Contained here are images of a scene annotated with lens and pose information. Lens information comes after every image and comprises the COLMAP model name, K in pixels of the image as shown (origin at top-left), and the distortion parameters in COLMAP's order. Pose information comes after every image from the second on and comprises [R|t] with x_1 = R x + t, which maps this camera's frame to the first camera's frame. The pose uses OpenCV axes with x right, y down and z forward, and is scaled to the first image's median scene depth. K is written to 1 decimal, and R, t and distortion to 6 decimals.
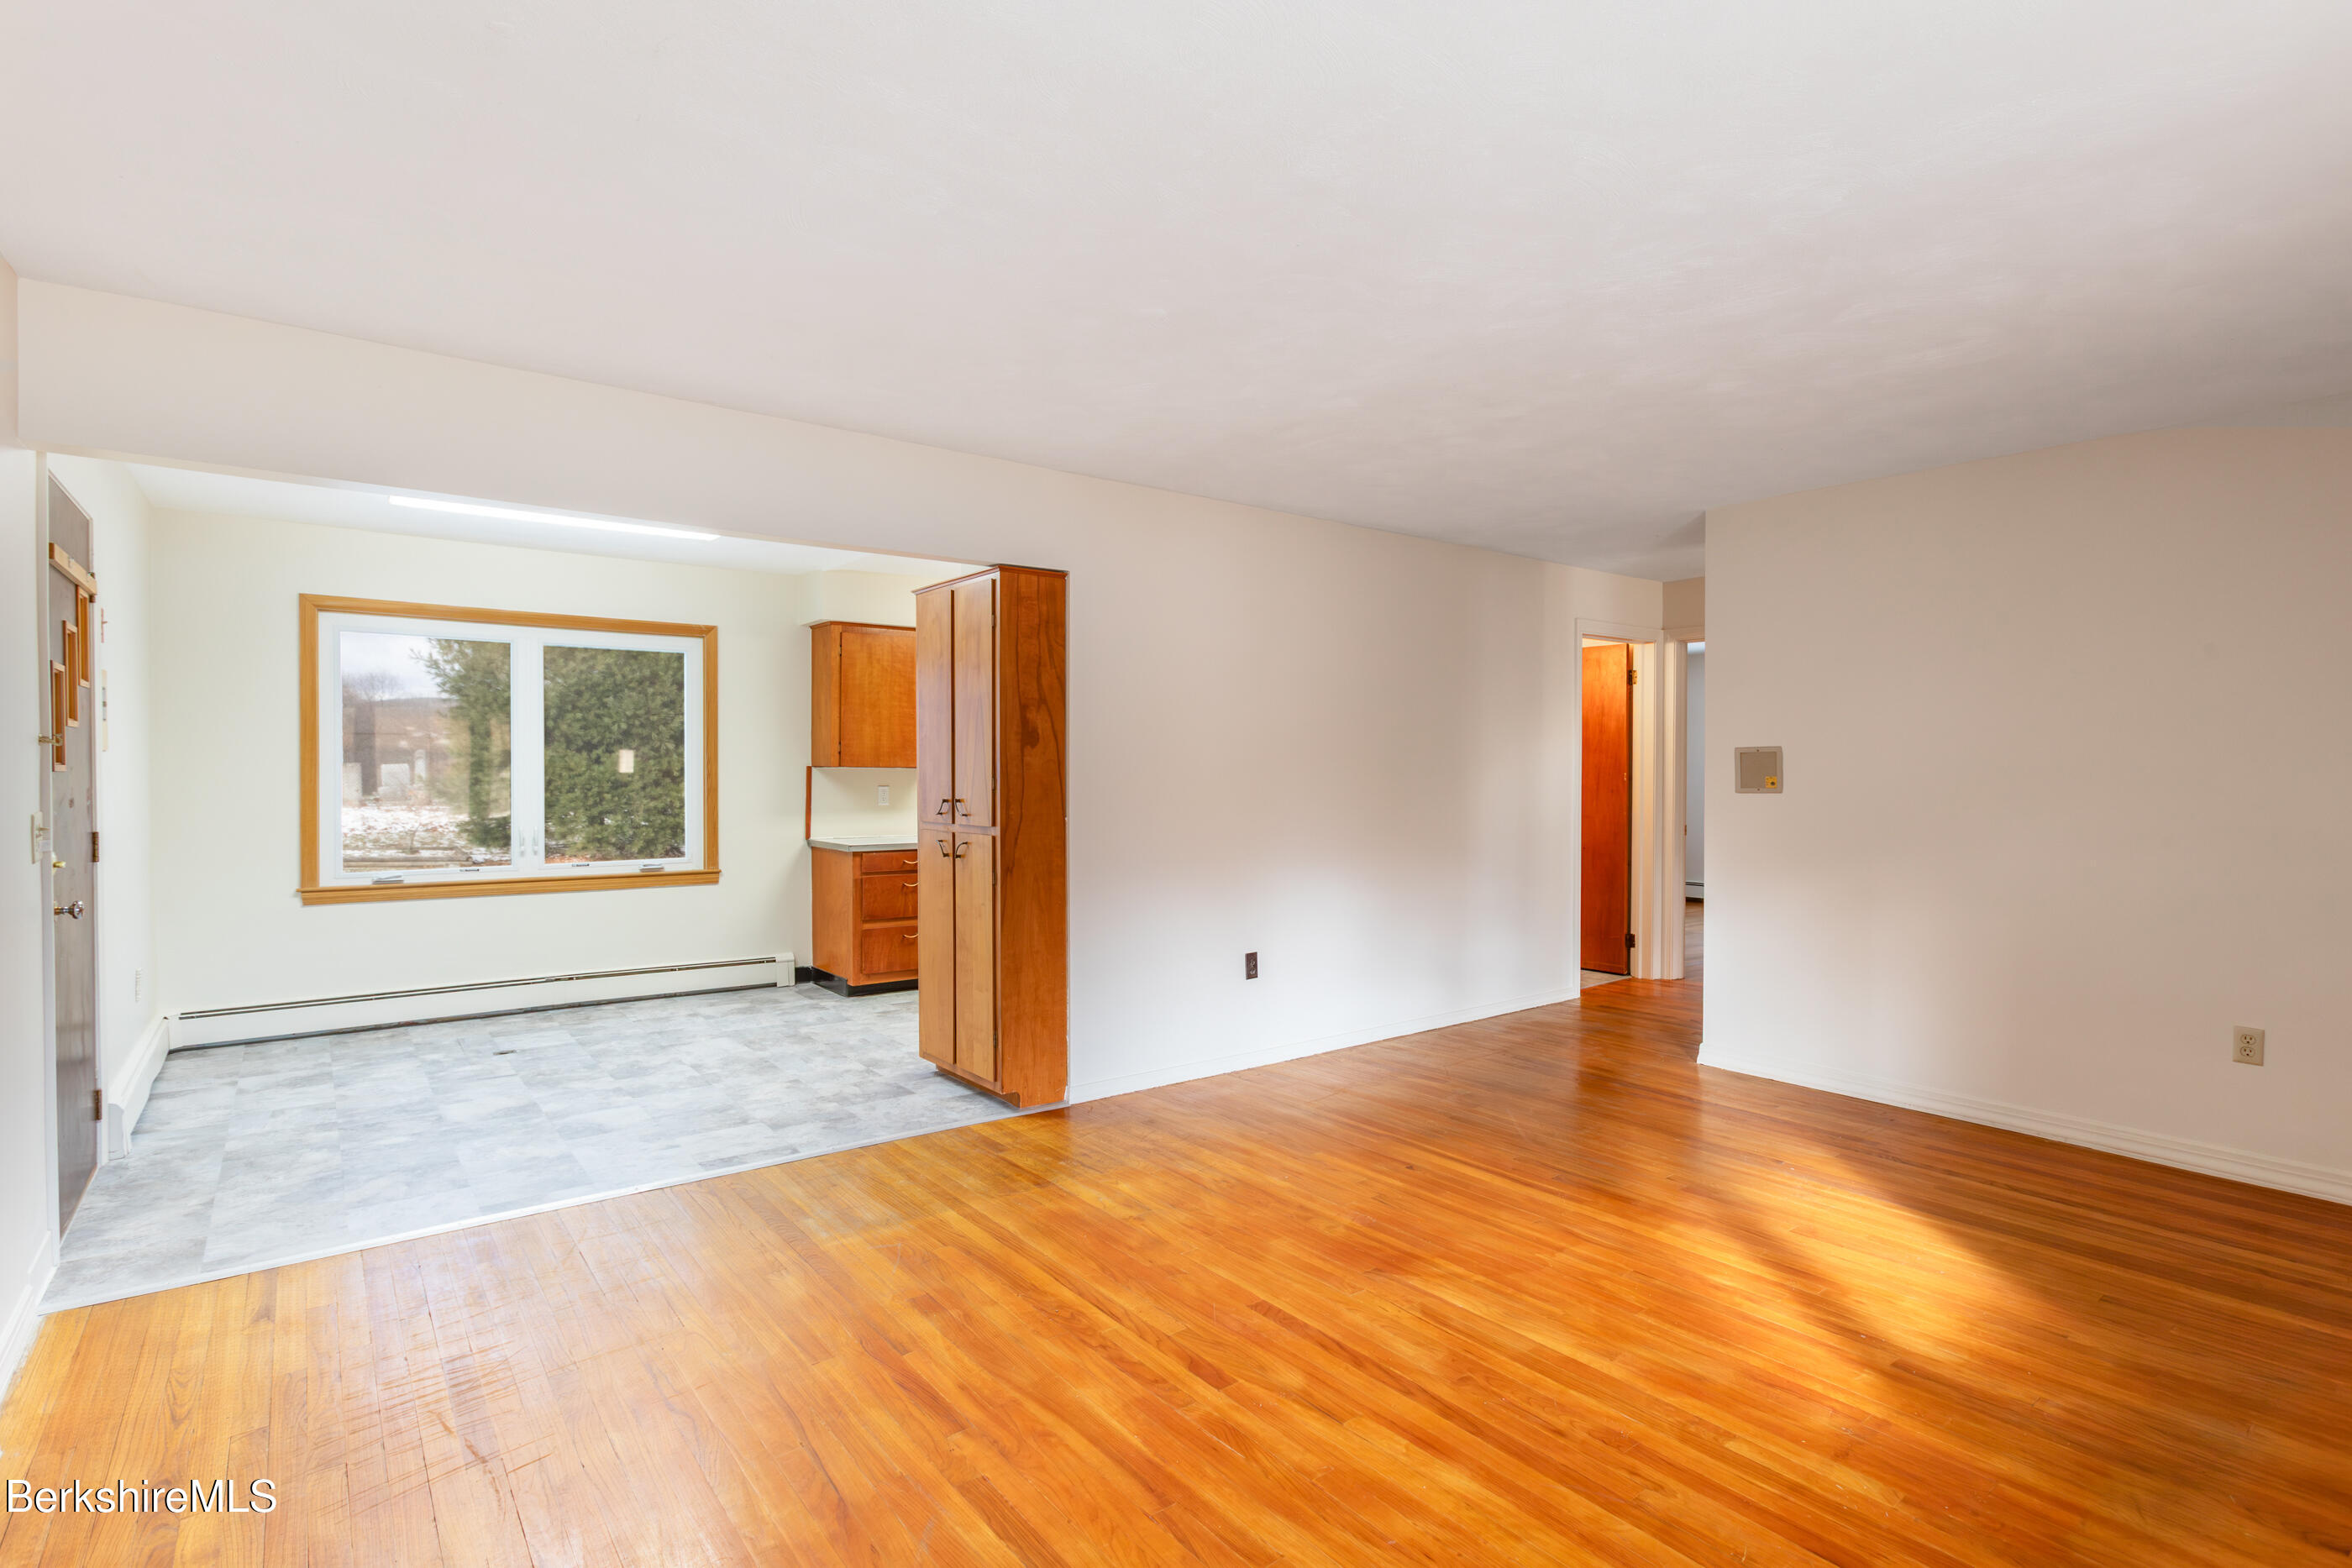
lens RADIAL K [[1134.5, 0, 1175.1], [0, 1134.5, 800.7], [0, 0, 1]] dist [-0.001172, -0.000382]
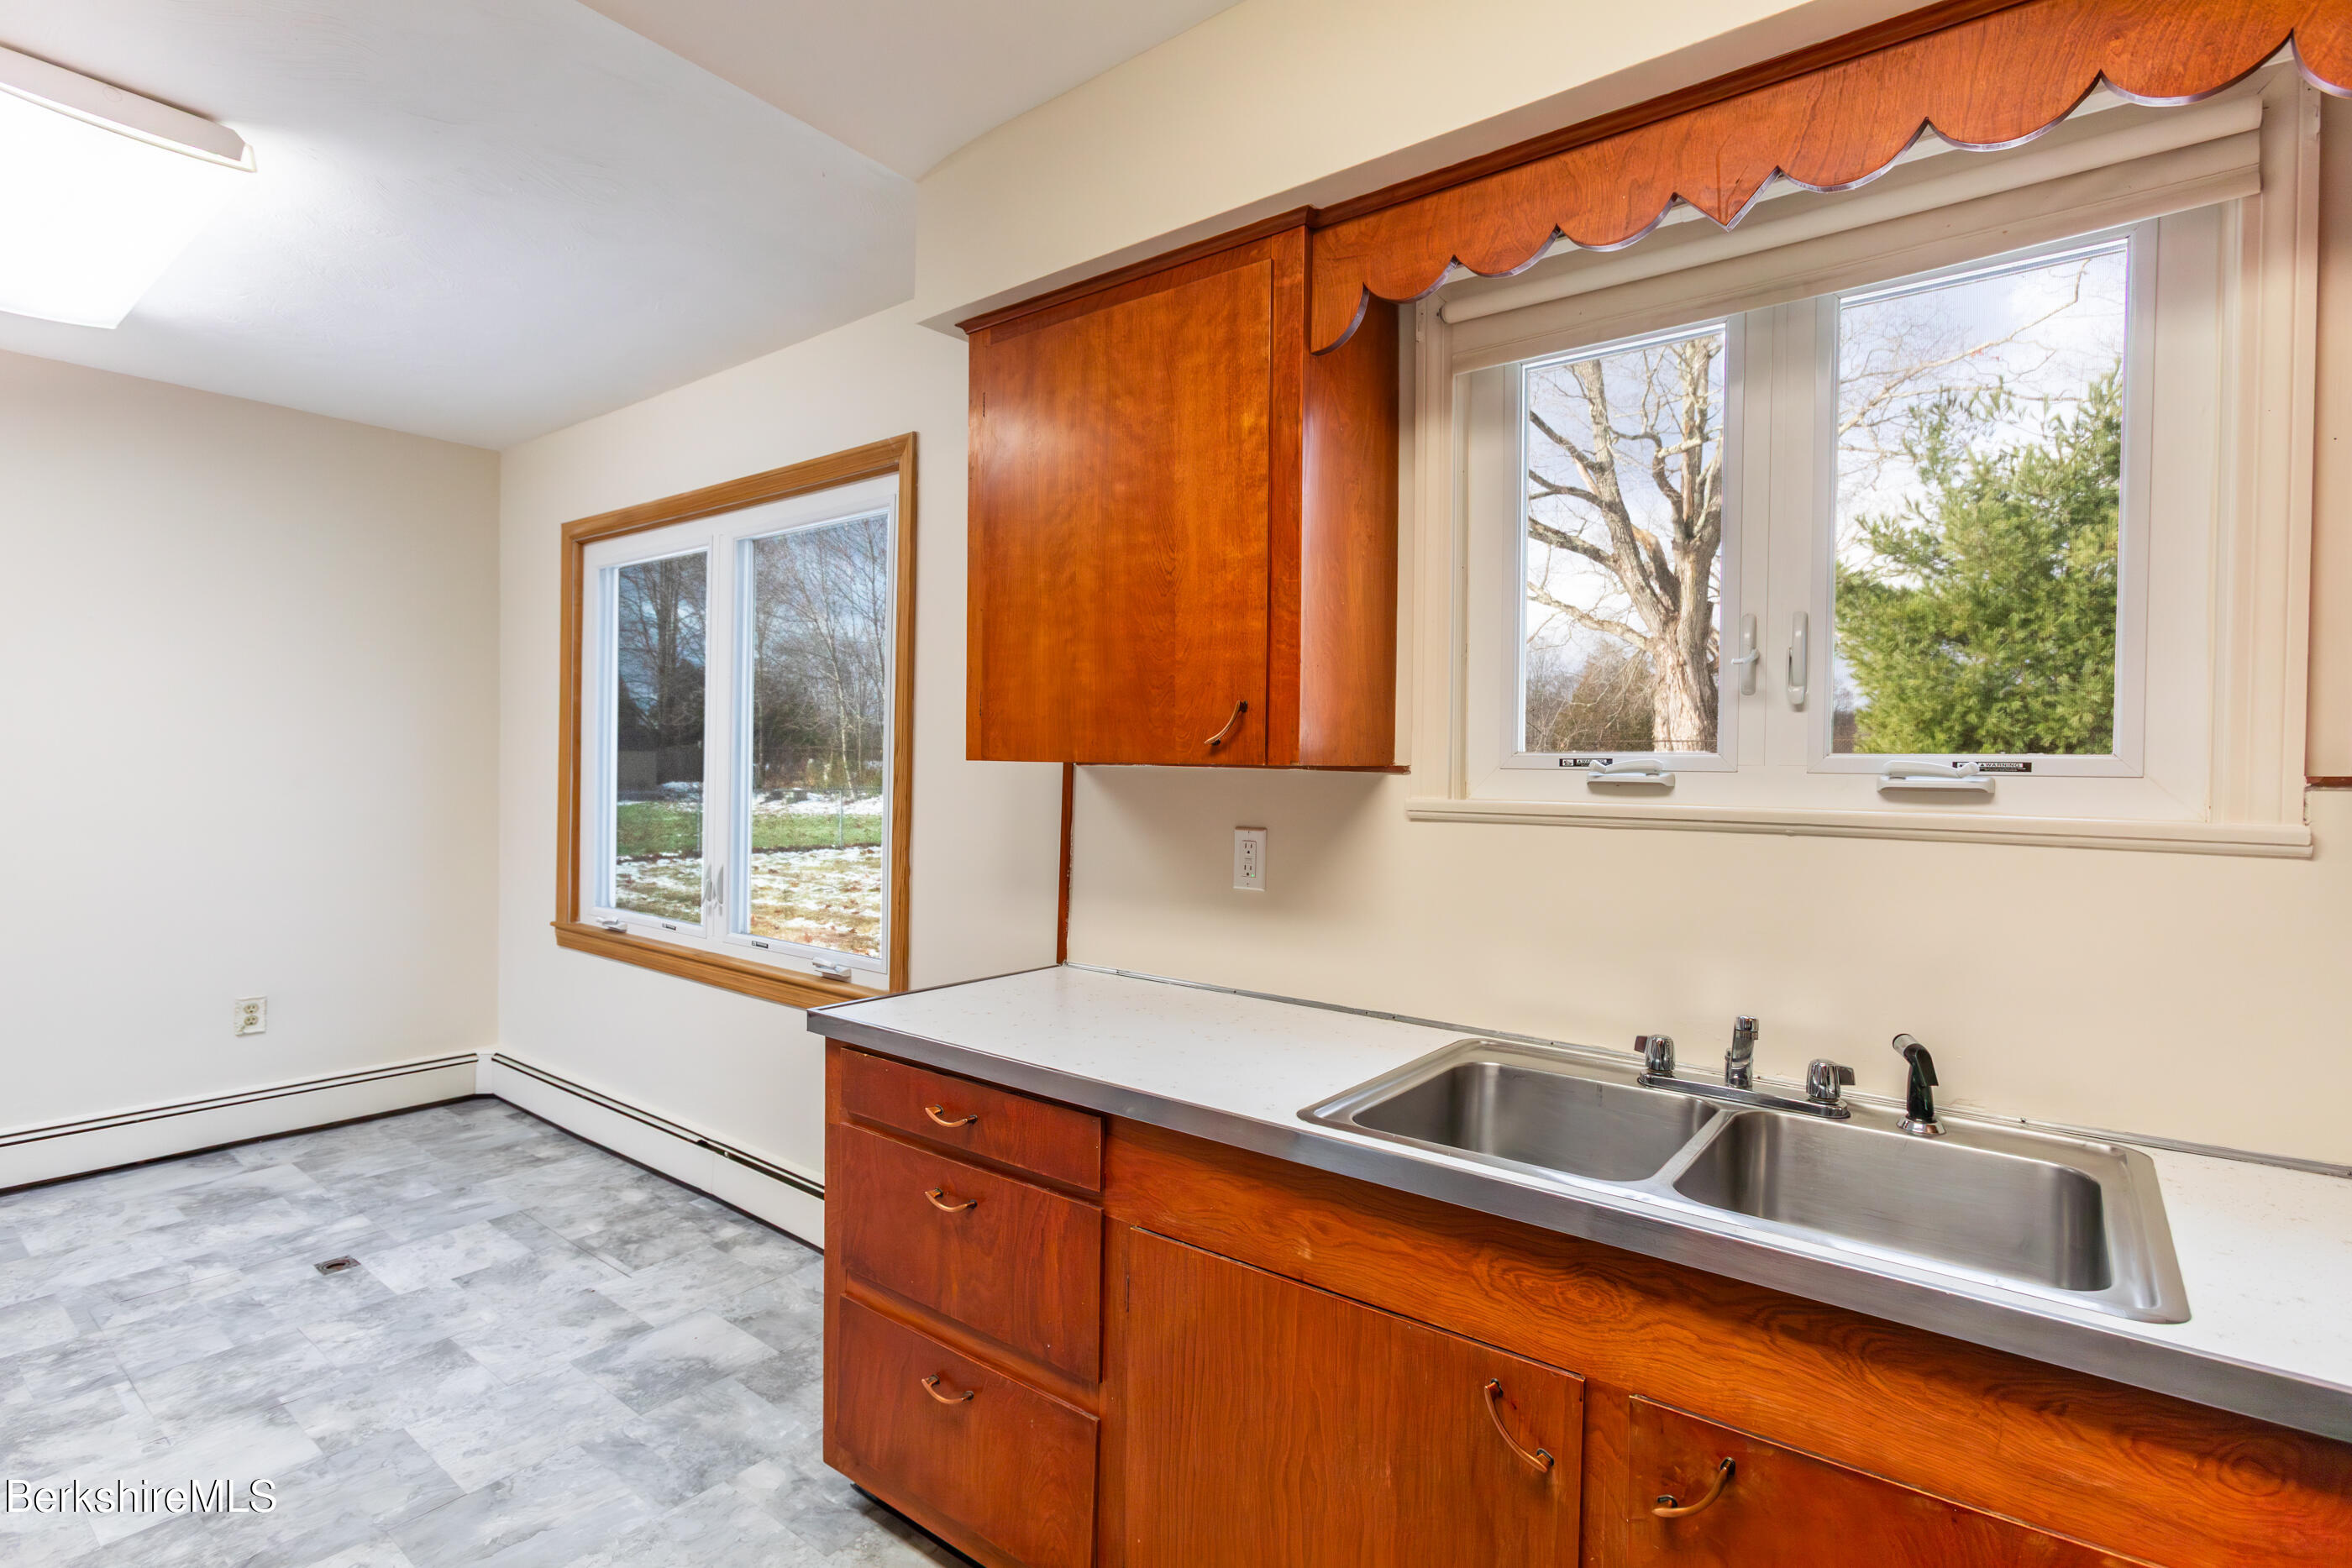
lens RADIAL K [[1134.5, 0, 1186.4], [0, 1134.5, 796.4], [0, 0, 1]] dist [-0.001172, -0.000382]
pose [[0.260344, 0.021918, -0.965267, 0.070776], [-0.038113, 0.999196, 0.012409, -0.038994], [0.964763, 0.033558, 0.260971, 1.575466]]
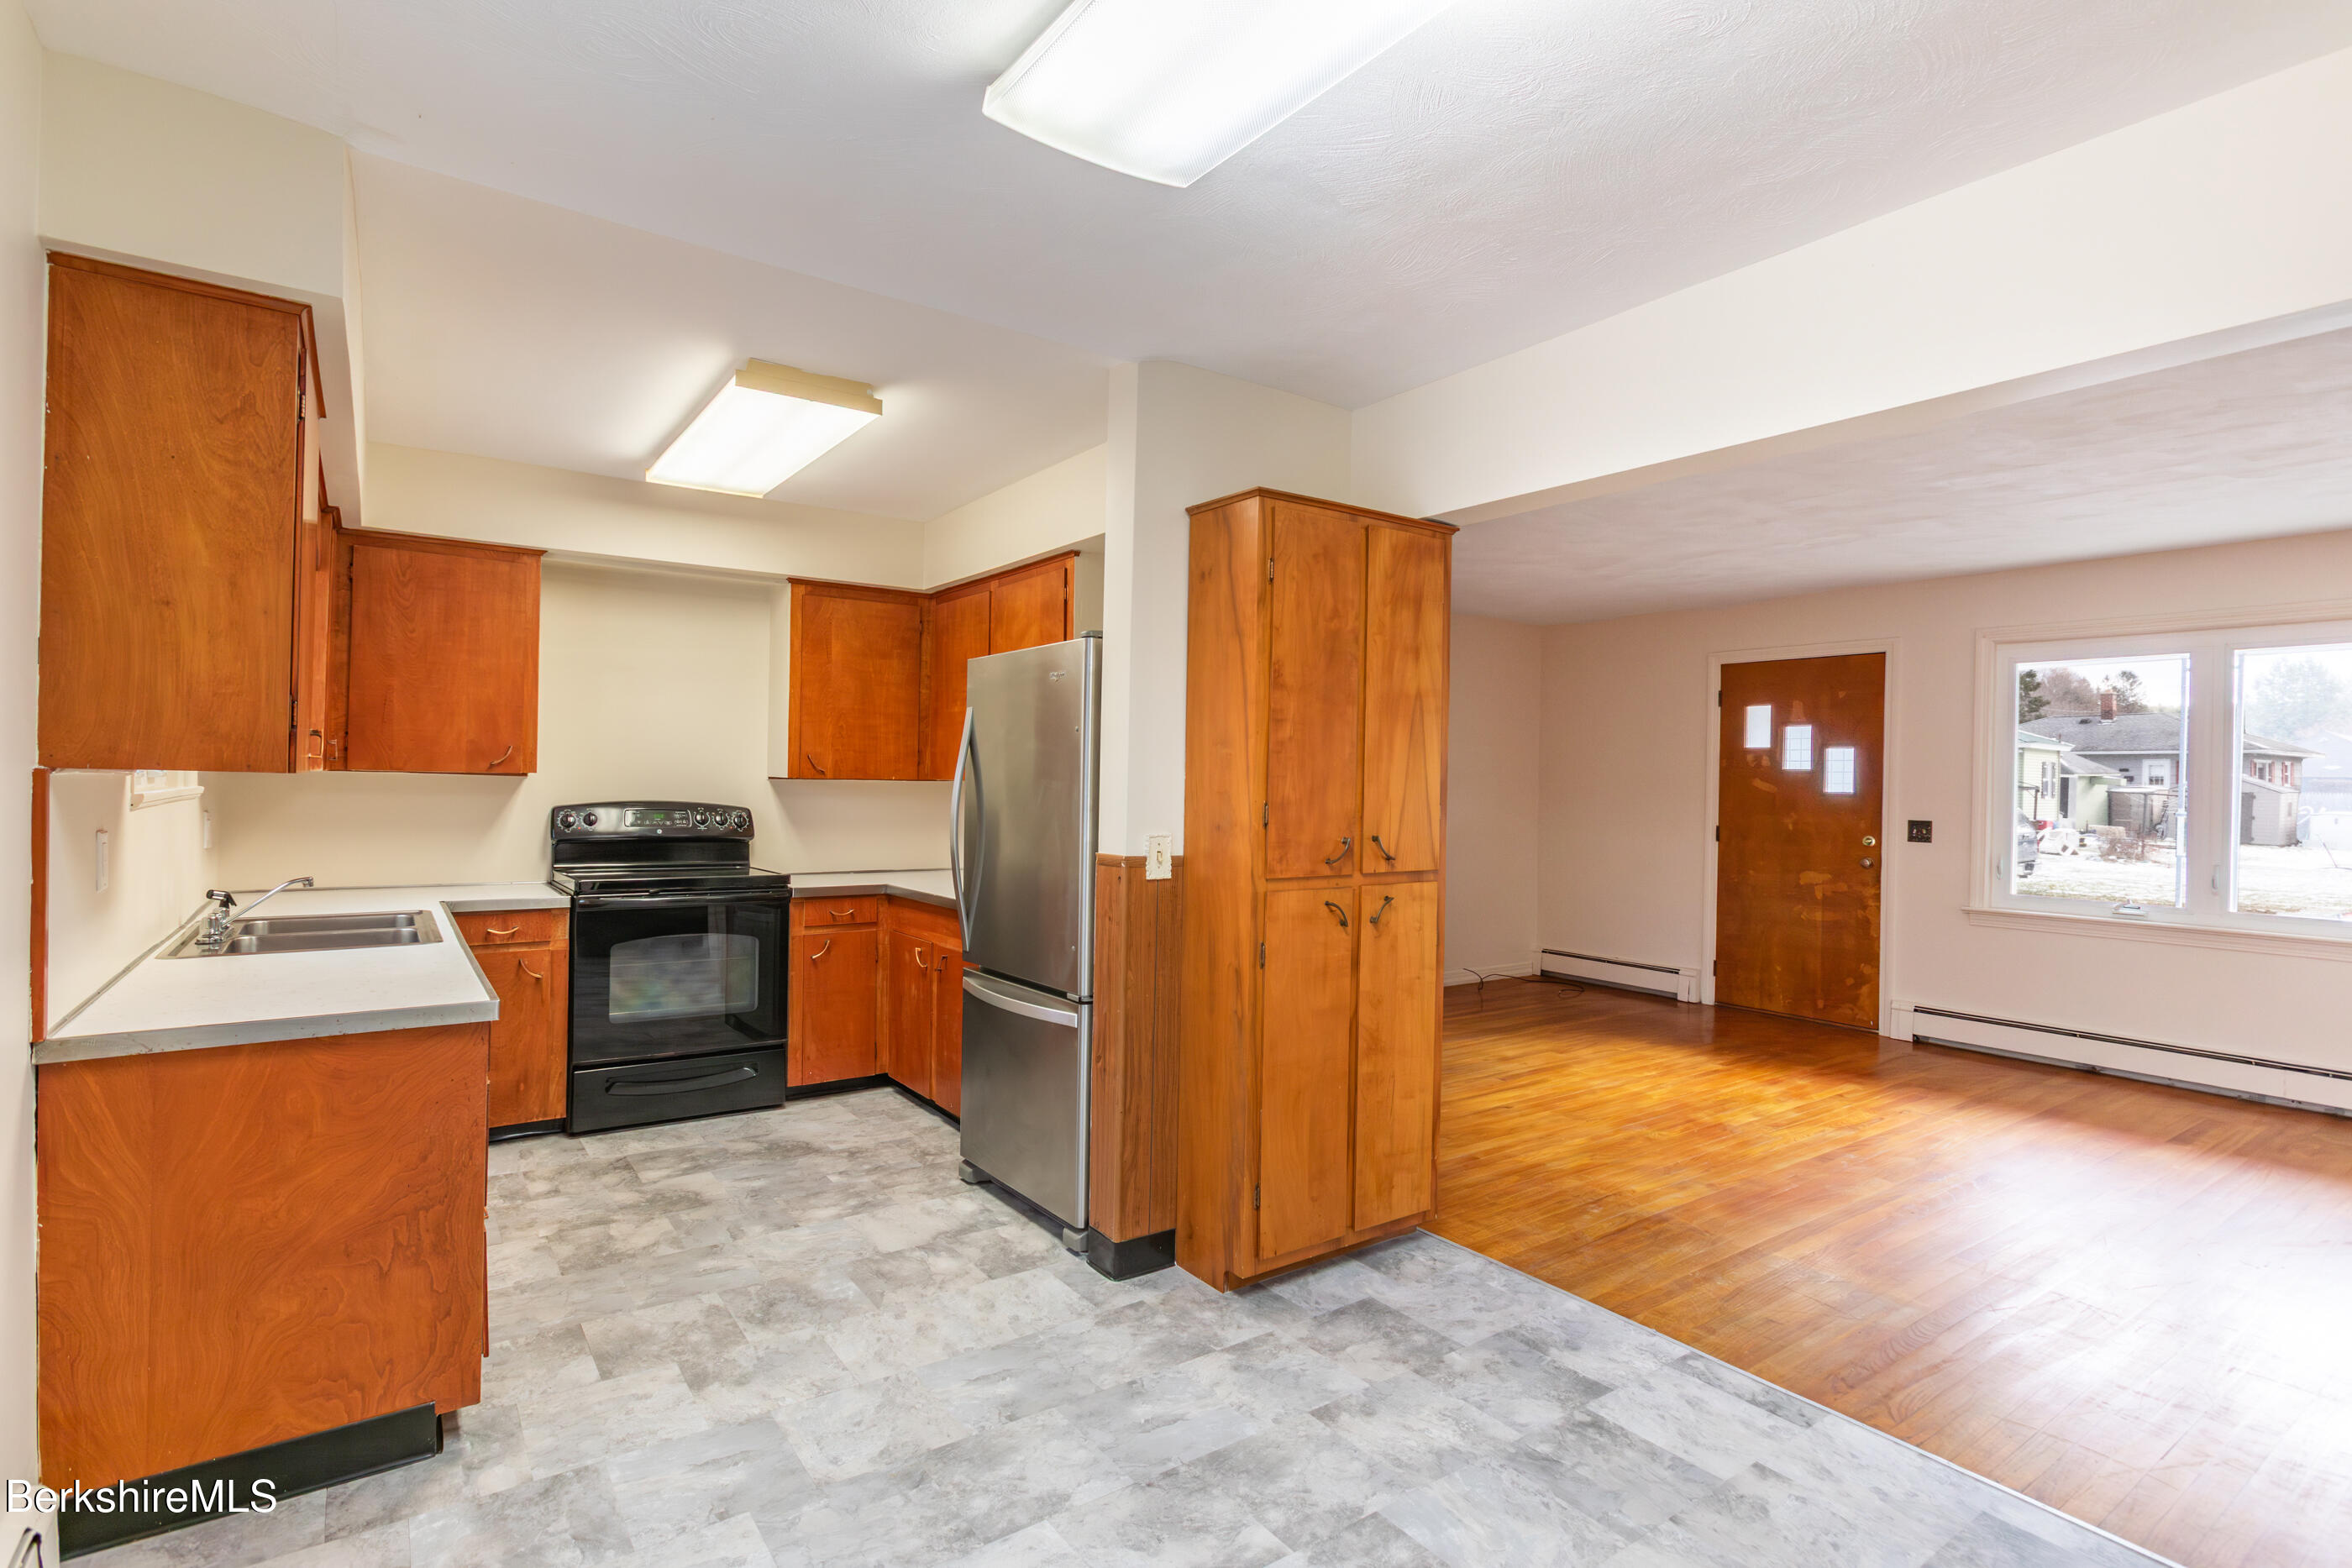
lens RADIAL K [[1134.5, 0, 1175.6], [0, 1134.5, 783.5], [0, 0, 1]] dist [-0.001172, -0.000382]
pose [[0.031222, -0.006041, 0.999494, -0.965531], [0.003434, 0.999976, 0.005936, -0.039781], [-0.999507, 0.003247, 0.031242, 1.210273]]
